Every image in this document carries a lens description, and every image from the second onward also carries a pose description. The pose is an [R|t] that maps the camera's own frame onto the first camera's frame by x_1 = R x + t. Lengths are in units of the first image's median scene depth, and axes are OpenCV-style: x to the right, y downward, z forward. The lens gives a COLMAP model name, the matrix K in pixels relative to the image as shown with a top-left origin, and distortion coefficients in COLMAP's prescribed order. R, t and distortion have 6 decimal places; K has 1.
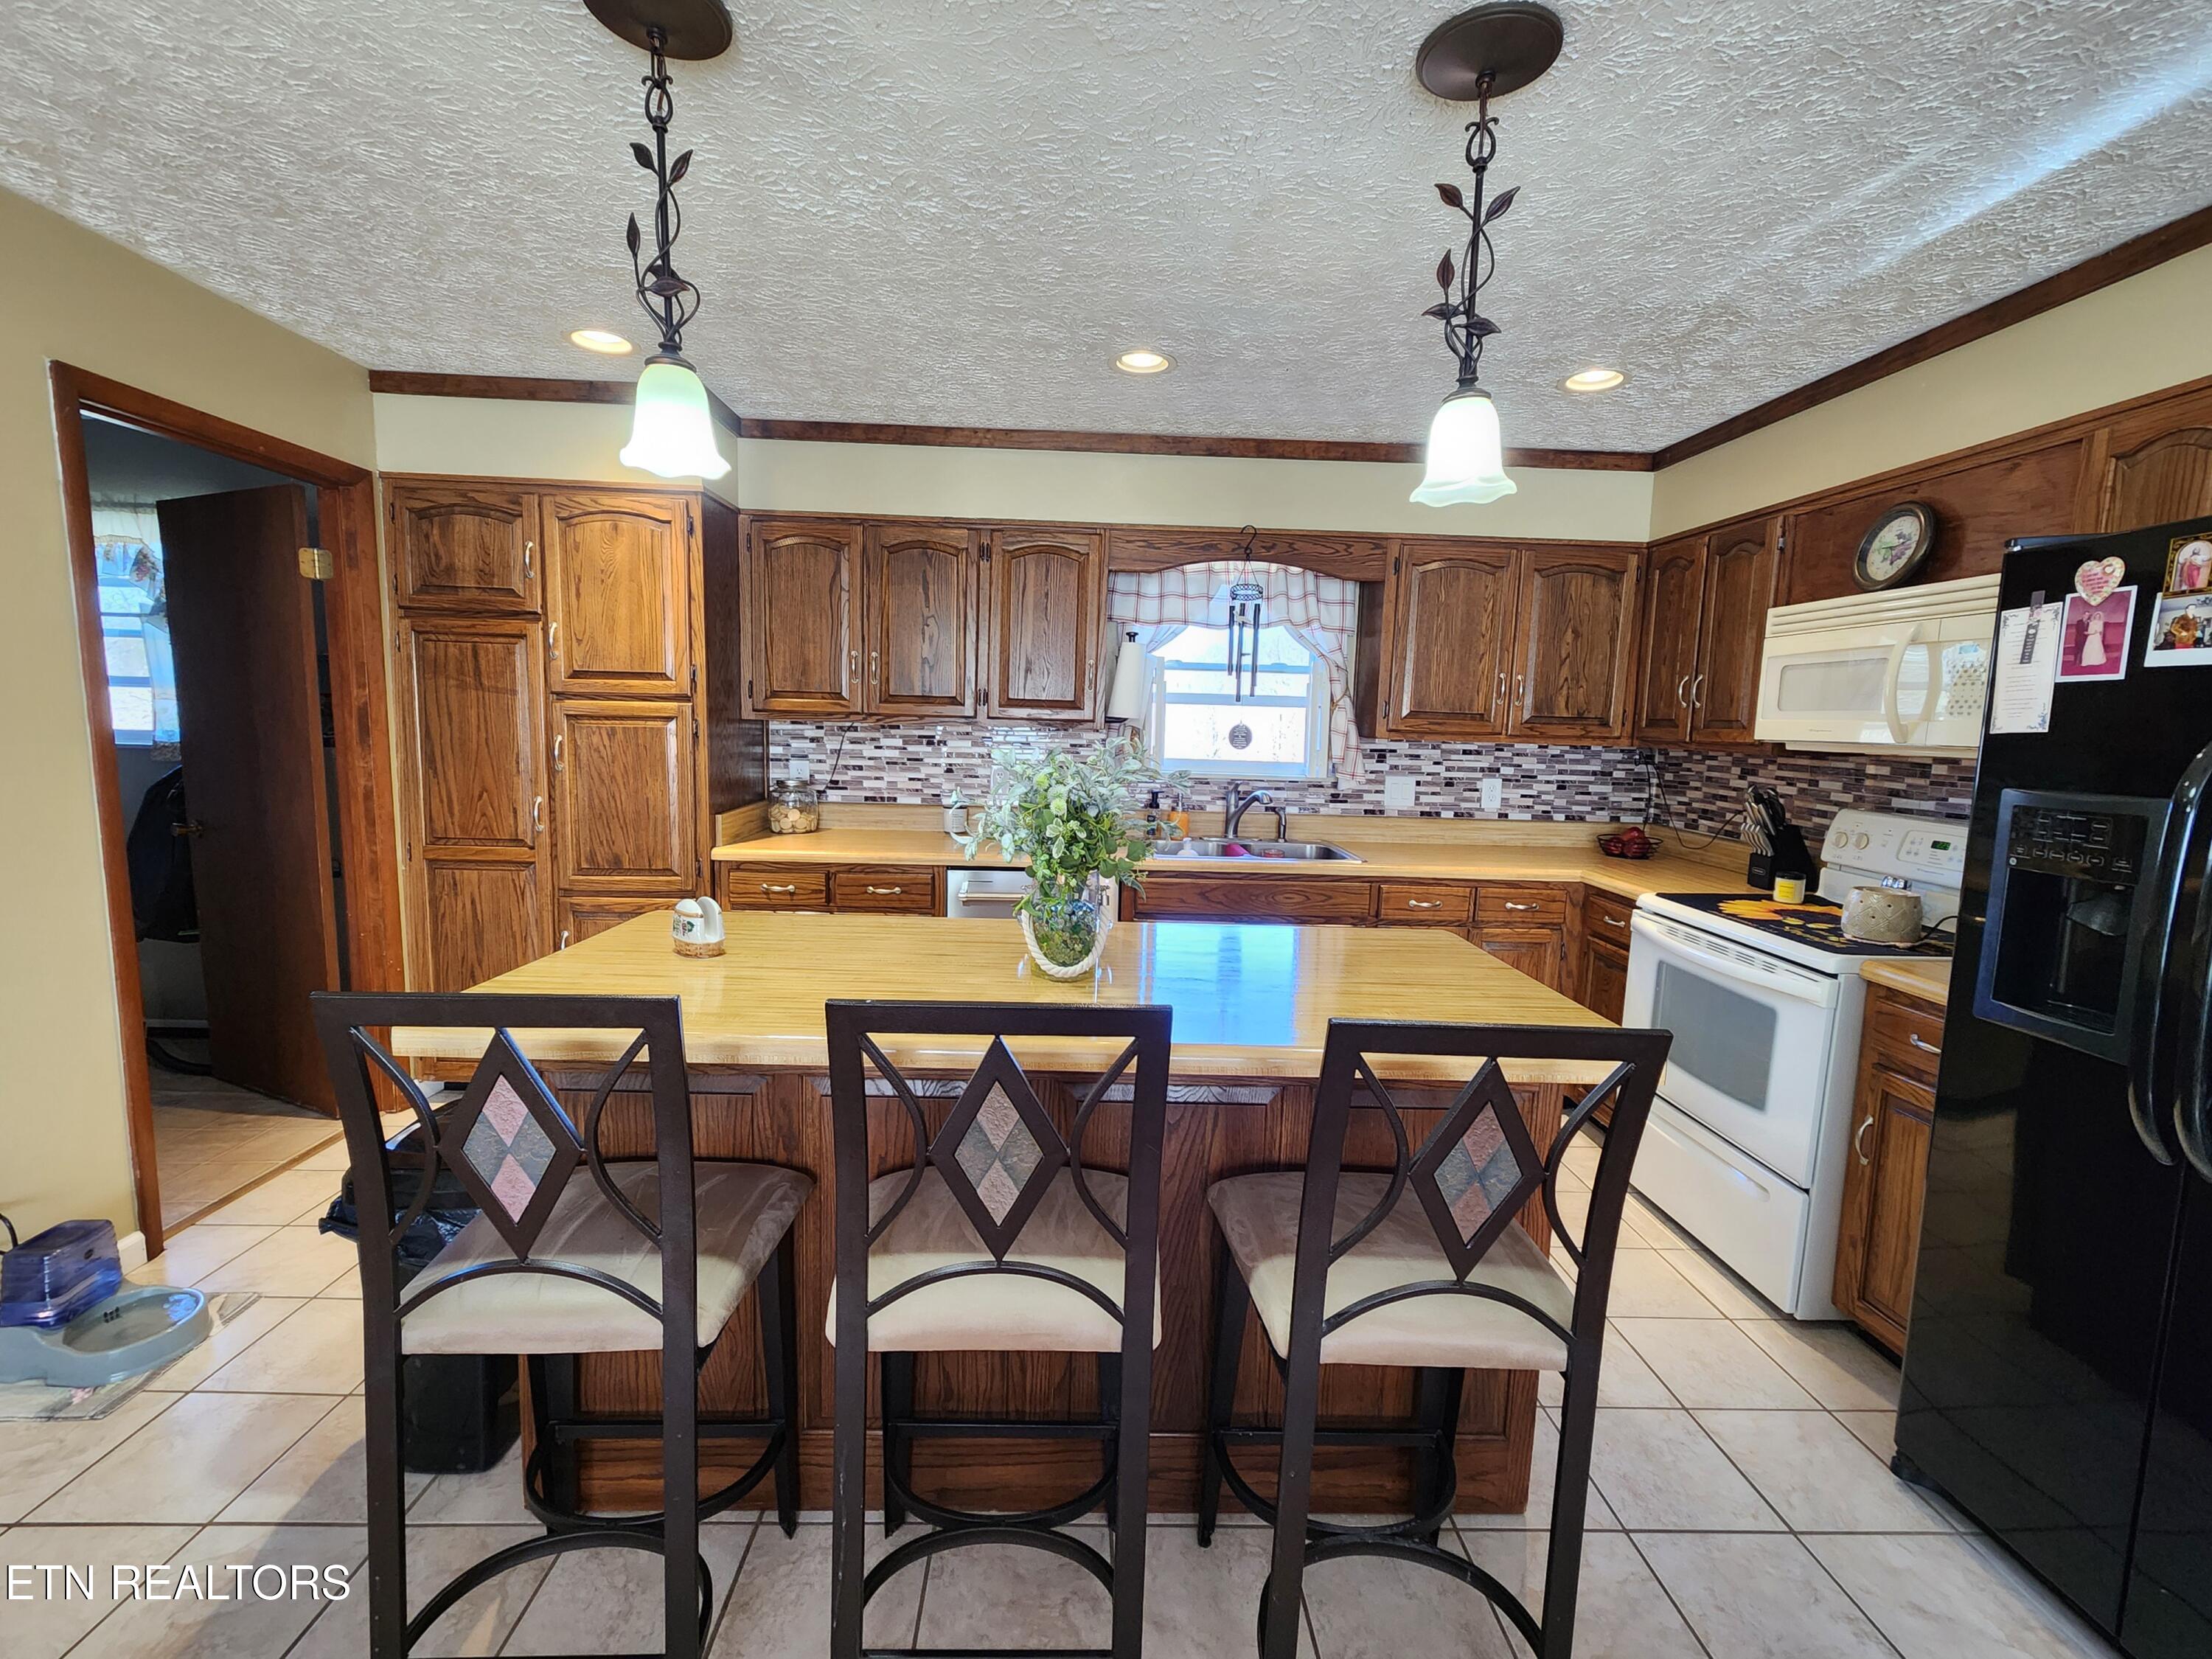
lens RADIAL K [[938.2, 0, 1098.5], [0, 938.2, 823.4], [0, 0, 1]] dist [0.001777, 0.000798]
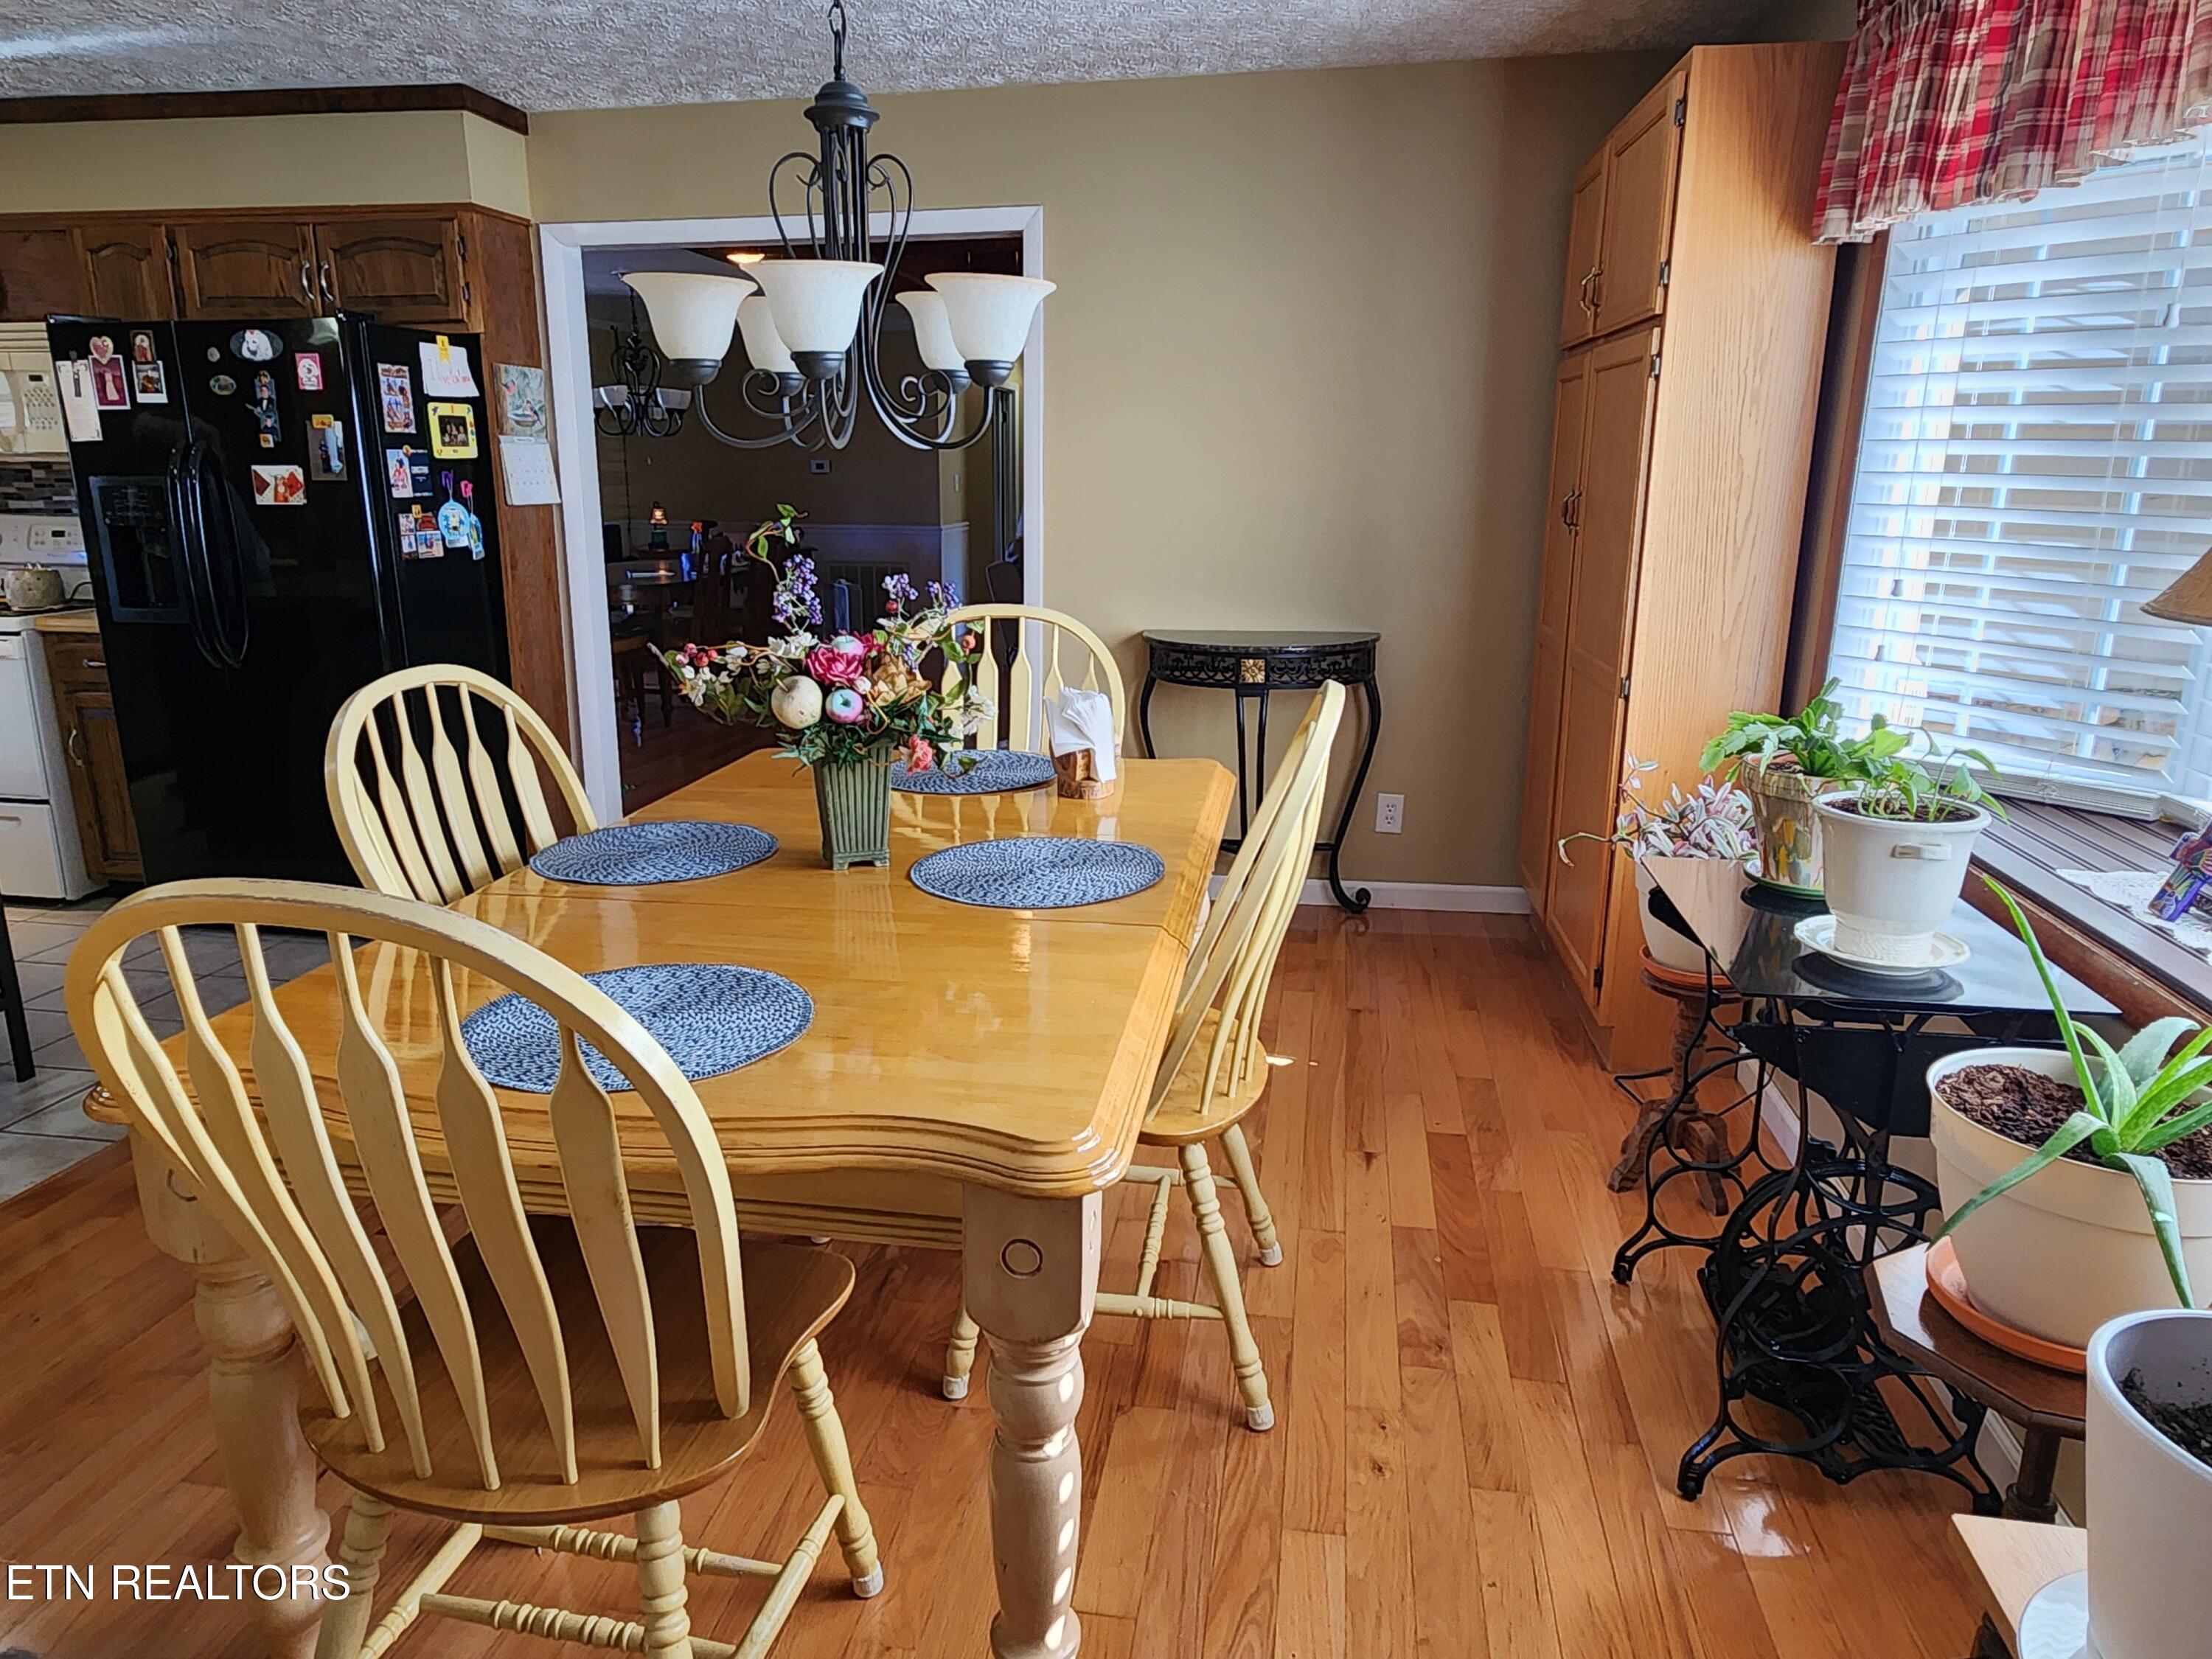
lens RADIAL K [[1413.6, 0, 1101.0], [0, 1413.6, 812.5], [0, 0, 1]] dist [0.007119, 0.002692]
pose [[0.198499, -0.257680, 0.945621, -0.616757], [0.110018, 0.964580, 0.239752, 0.067285], [-0.973907, 0.056444, 0.219818, -0.642529]]
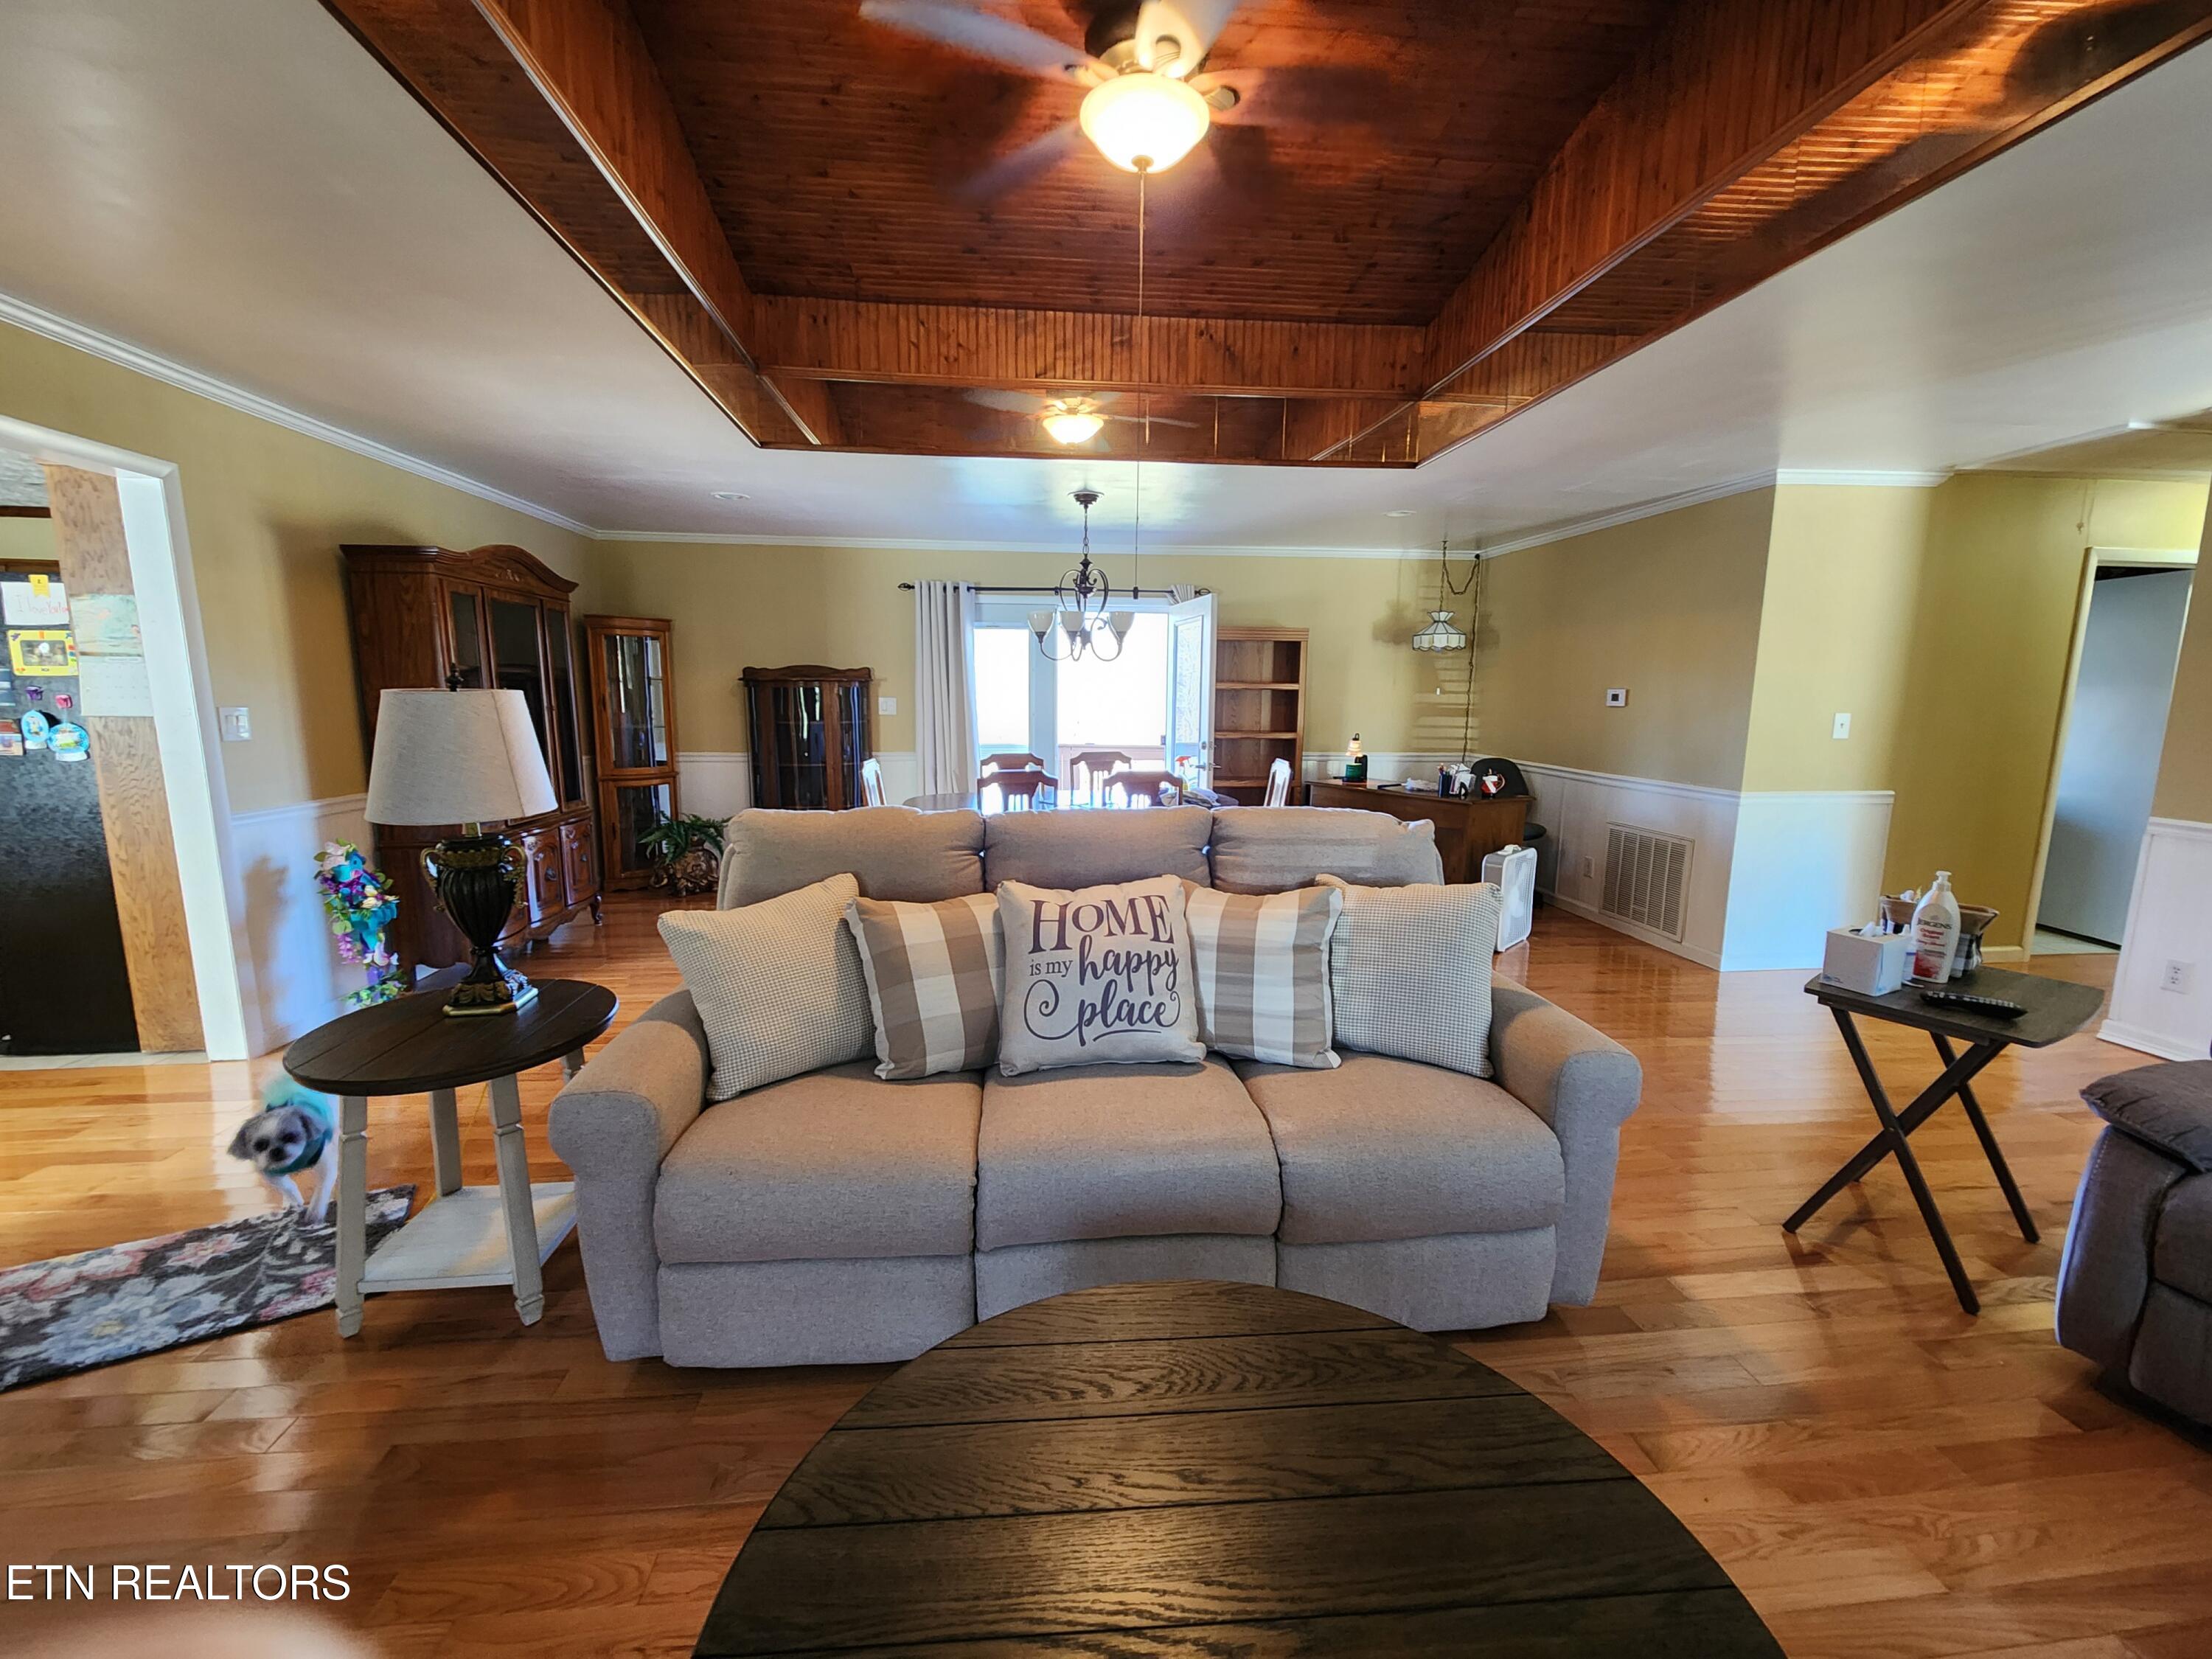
lens RADIAL K [[901.3, 0, 1094.1], [0, 901.3, 826.1], [0, 0, 1]] dist [0.002556, -0.000460]
pose [[0.997438, -0.026567, 0.066424, 1.820260], [0.024049, 0.998972, 0.038426, 0.161195], [-0.067377, -0.036730, 0.997051, -0.884706]]
